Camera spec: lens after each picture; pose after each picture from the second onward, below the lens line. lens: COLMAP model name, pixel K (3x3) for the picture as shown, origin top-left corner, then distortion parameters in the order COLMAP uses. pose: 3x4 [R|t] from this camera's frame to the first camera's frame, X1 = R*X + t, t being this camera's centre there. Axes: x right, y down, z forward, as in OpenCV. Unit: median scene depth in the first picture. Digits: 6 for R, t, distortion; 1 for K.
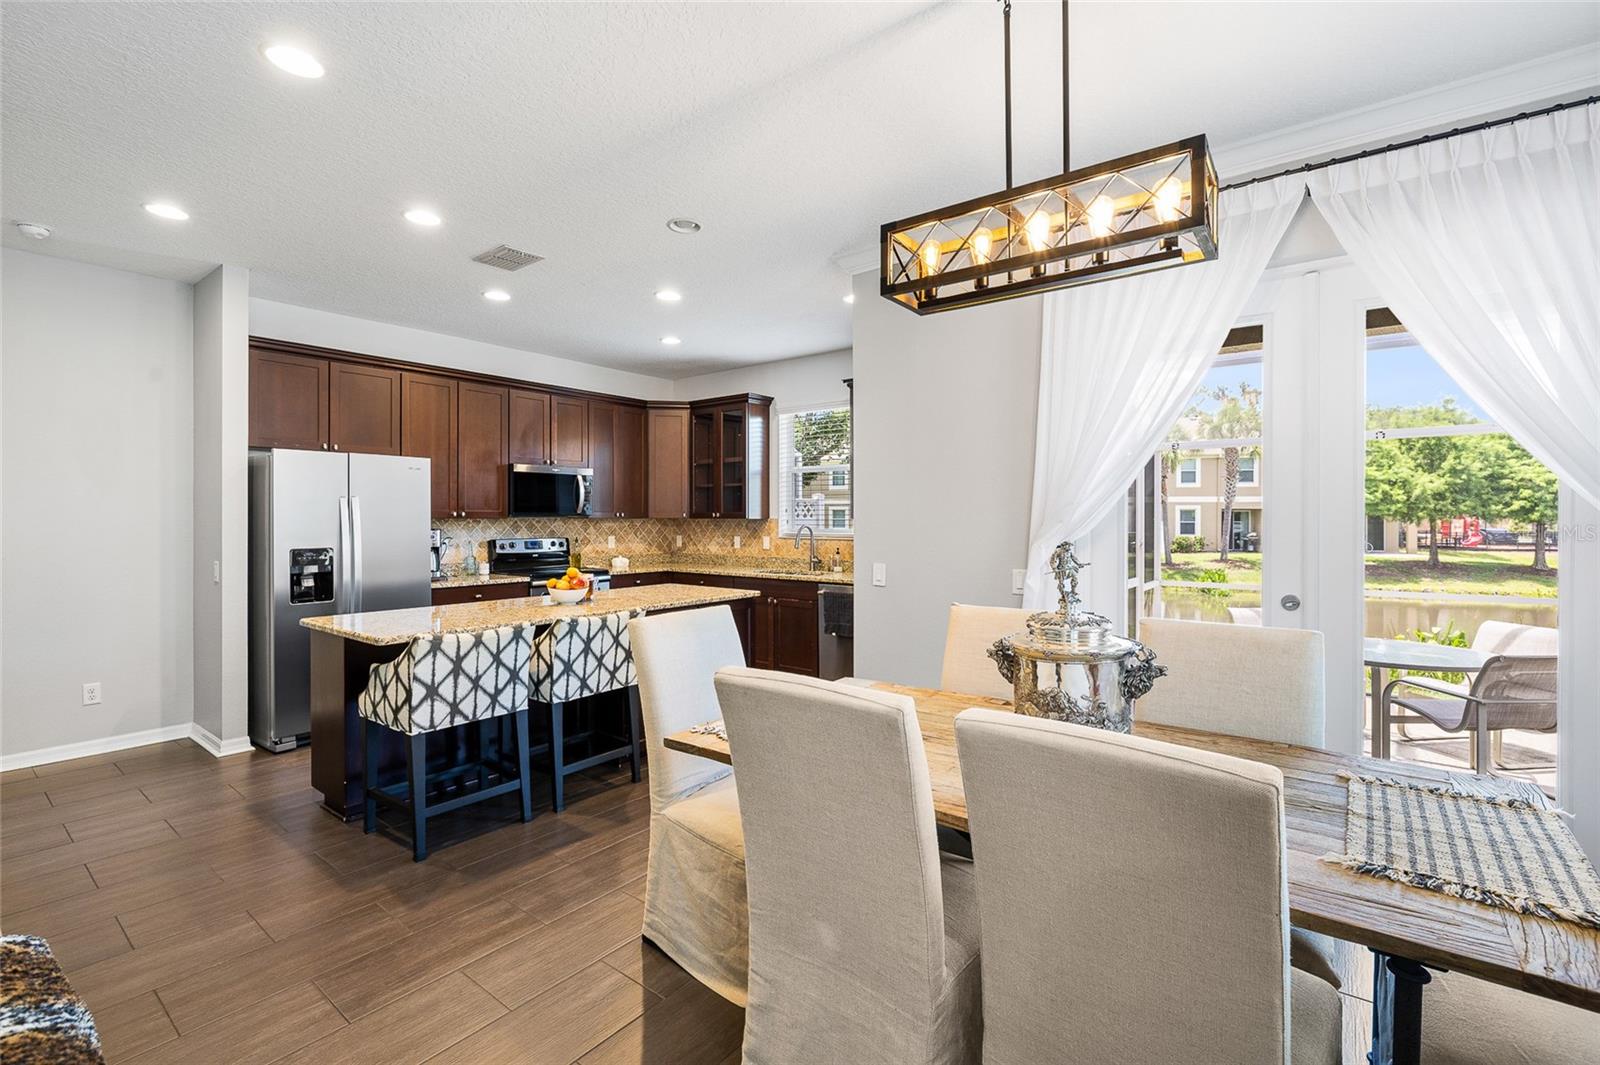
lens RADIAL K [[720.8, 0, 796.7], [0, 720.8, 525.2], [0, 0, 1]] dist [-0.008807, 0.002350]
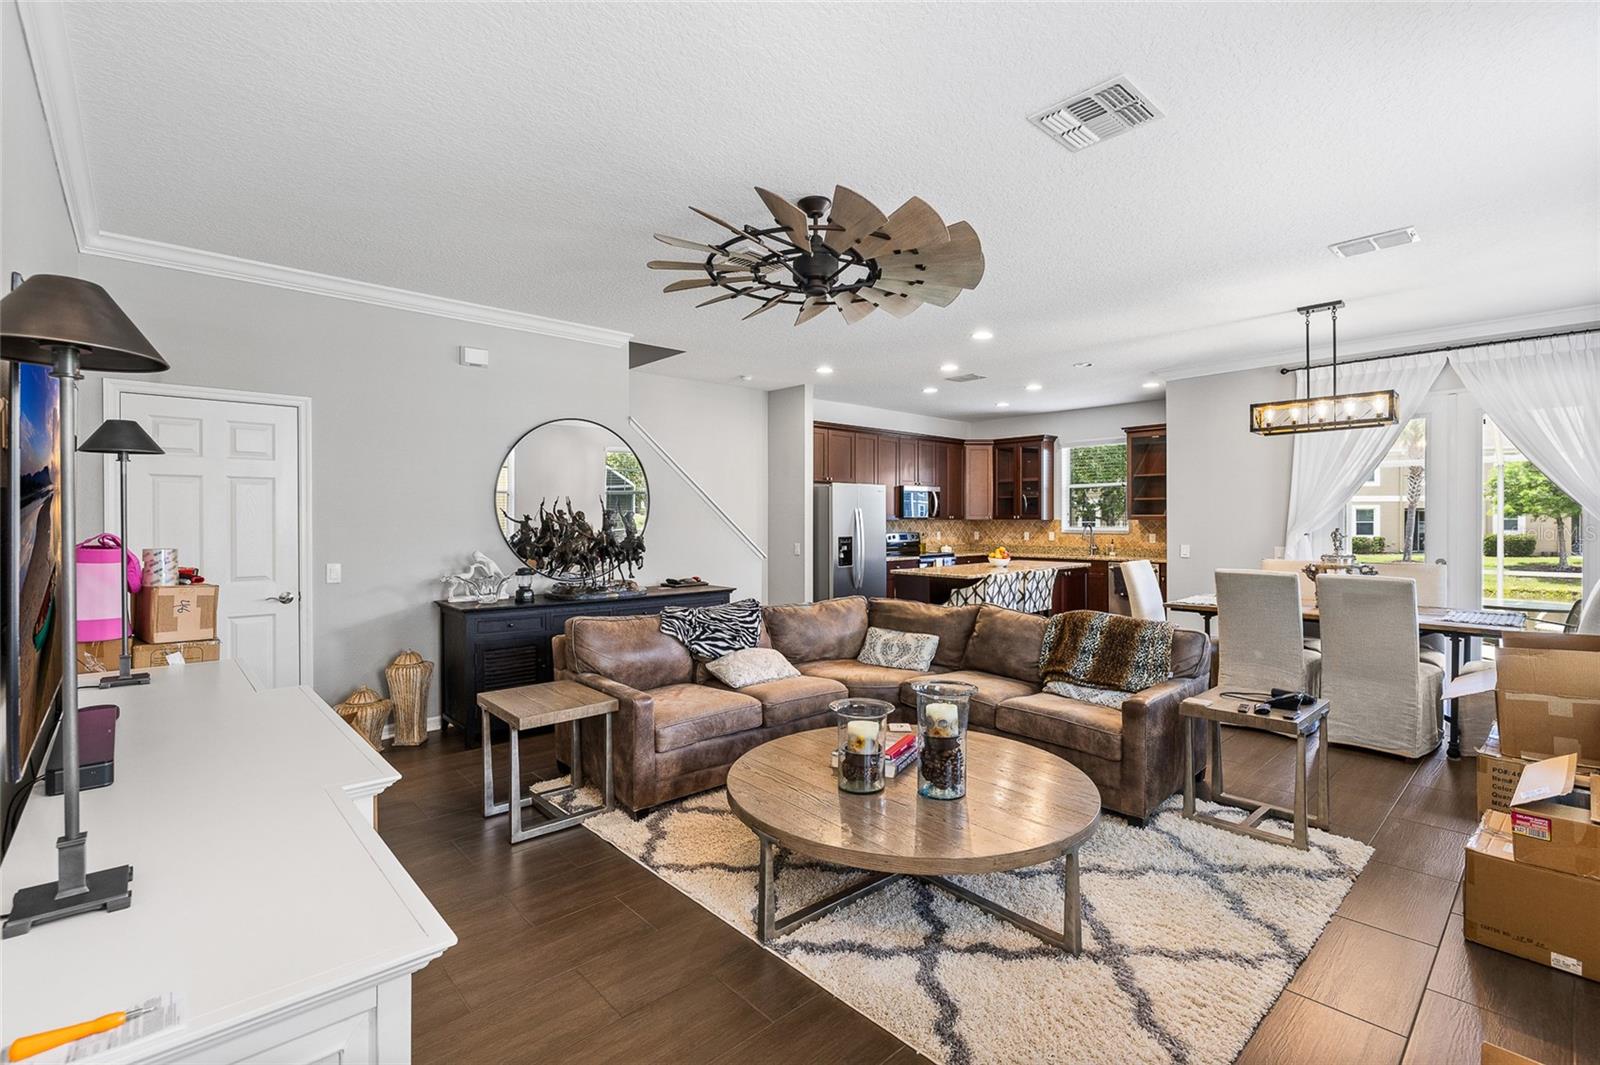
lens RADIAL K [[720.8, 0, 791.9], [0, 720.8, 521.7], [0, 0, 1]] dist [-0.008807, 0.002350]
pose [[0.985018, -0.001245, -0.172447, -0.425557], [0.000310, 0.999985, -0.005450, 0.003750], [0.172451, 0.005315, 0.985004, -0.727982]]
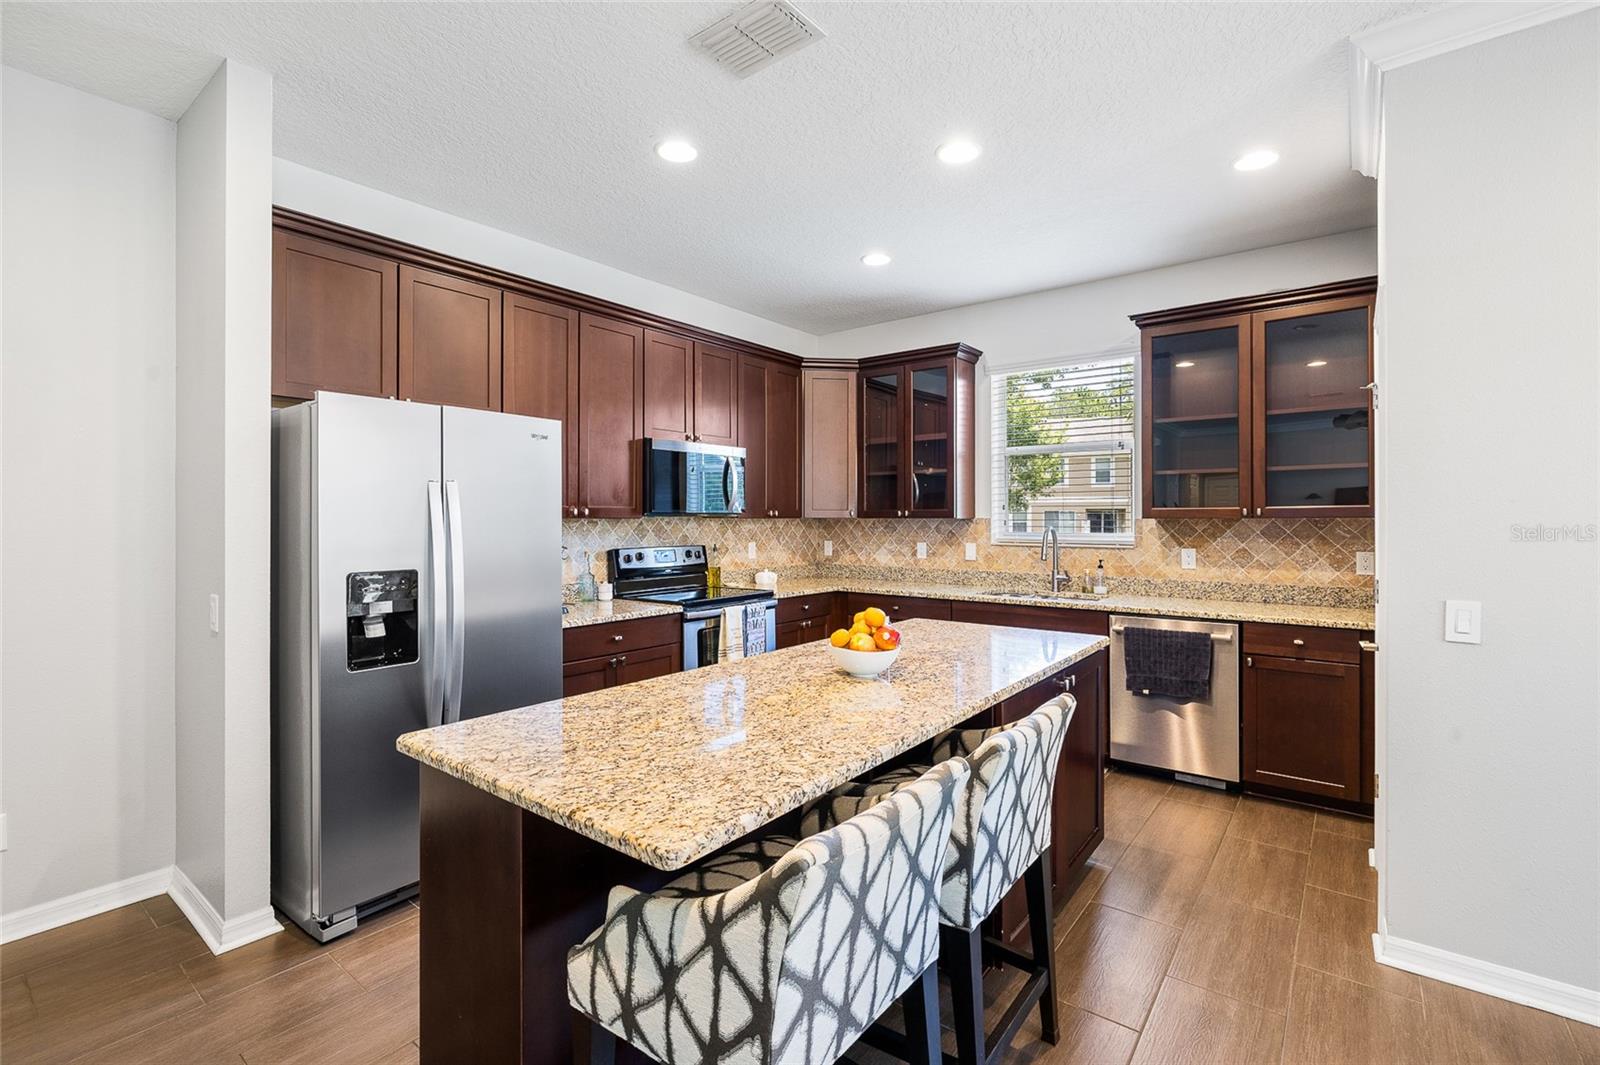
lens RADIAL K [[720.8, 0, 794.6], [0, 720.8, 521.4], [0, 0, 1]] dist [-0.008807, 0.002350]
pose [[0.999998, -0.001725, -0.001154, -0.302342], [0.001718, 0.999979, -0.006228, -0.002107], [0.001165, 0.006226, 0.999980, 0.374159]]
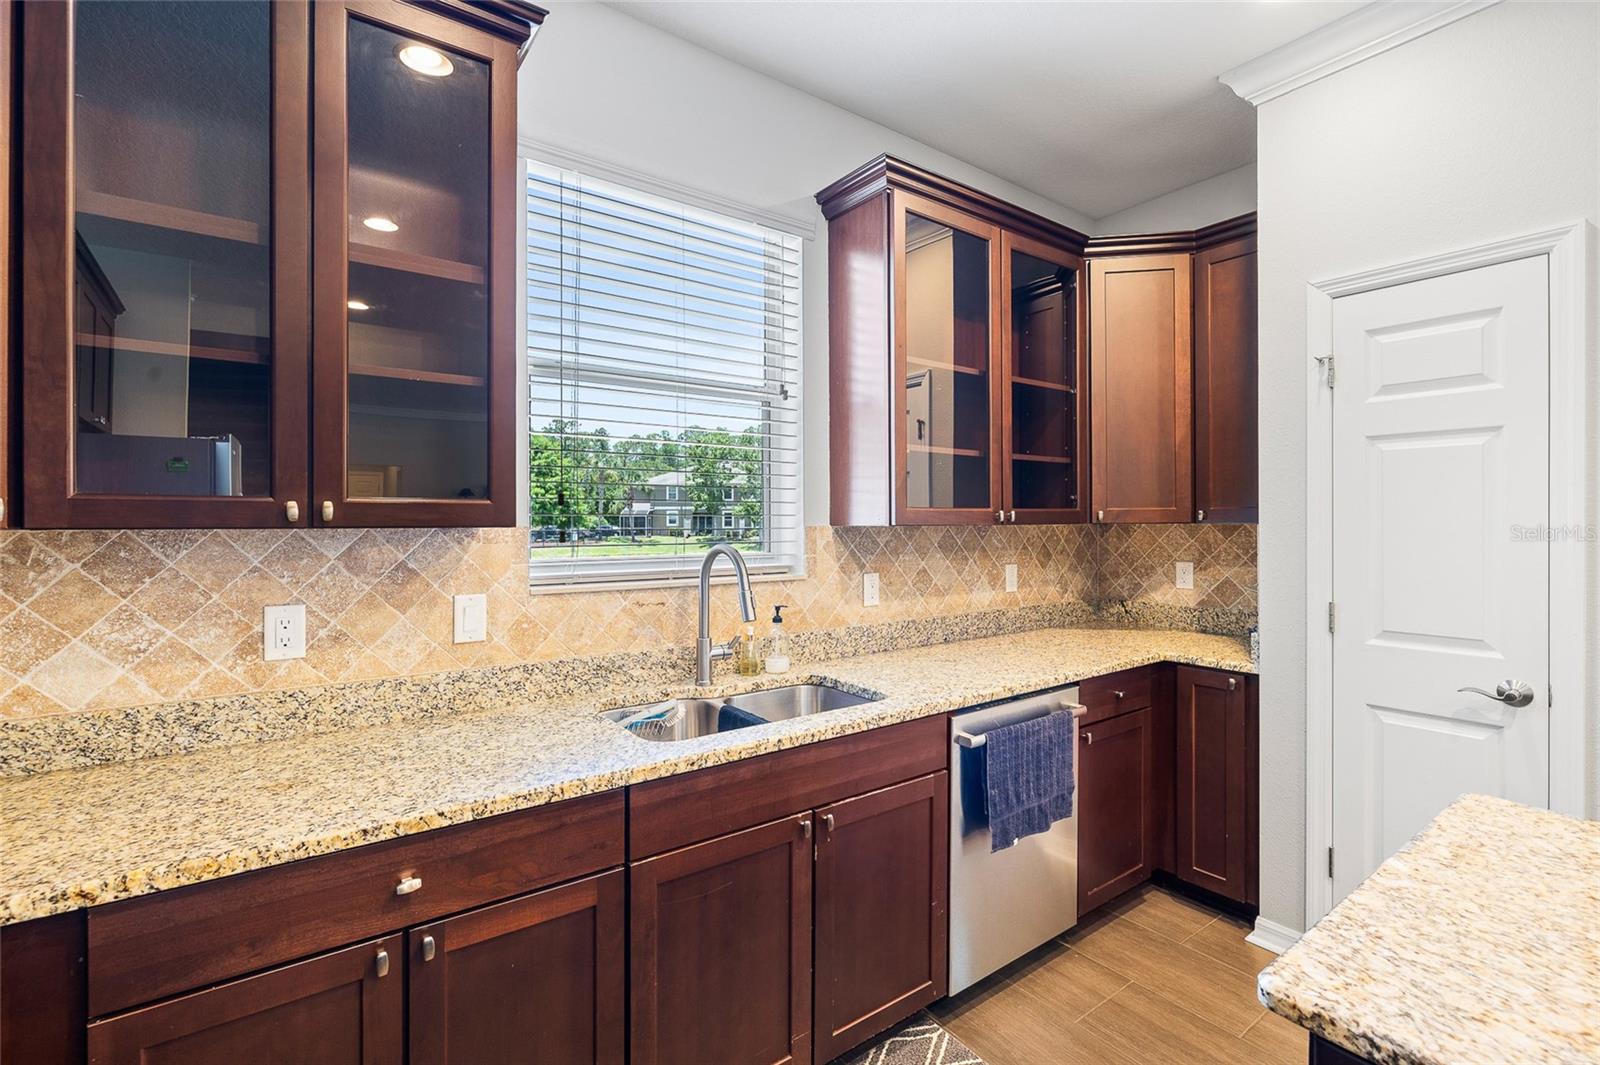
lens RADIAL K [[720.8, 0, 801.1], [0, 720.8, 519.6], [0, 0, 1]] dist [-0.008807, 0.002350]
pose [[0.269826, 0.001557, 0.962908, -0.363686], [0.010915, 0.999929, -0.004676, -0.012168], [-0.962847, 0.011772, 0.269790, 1.120229]]
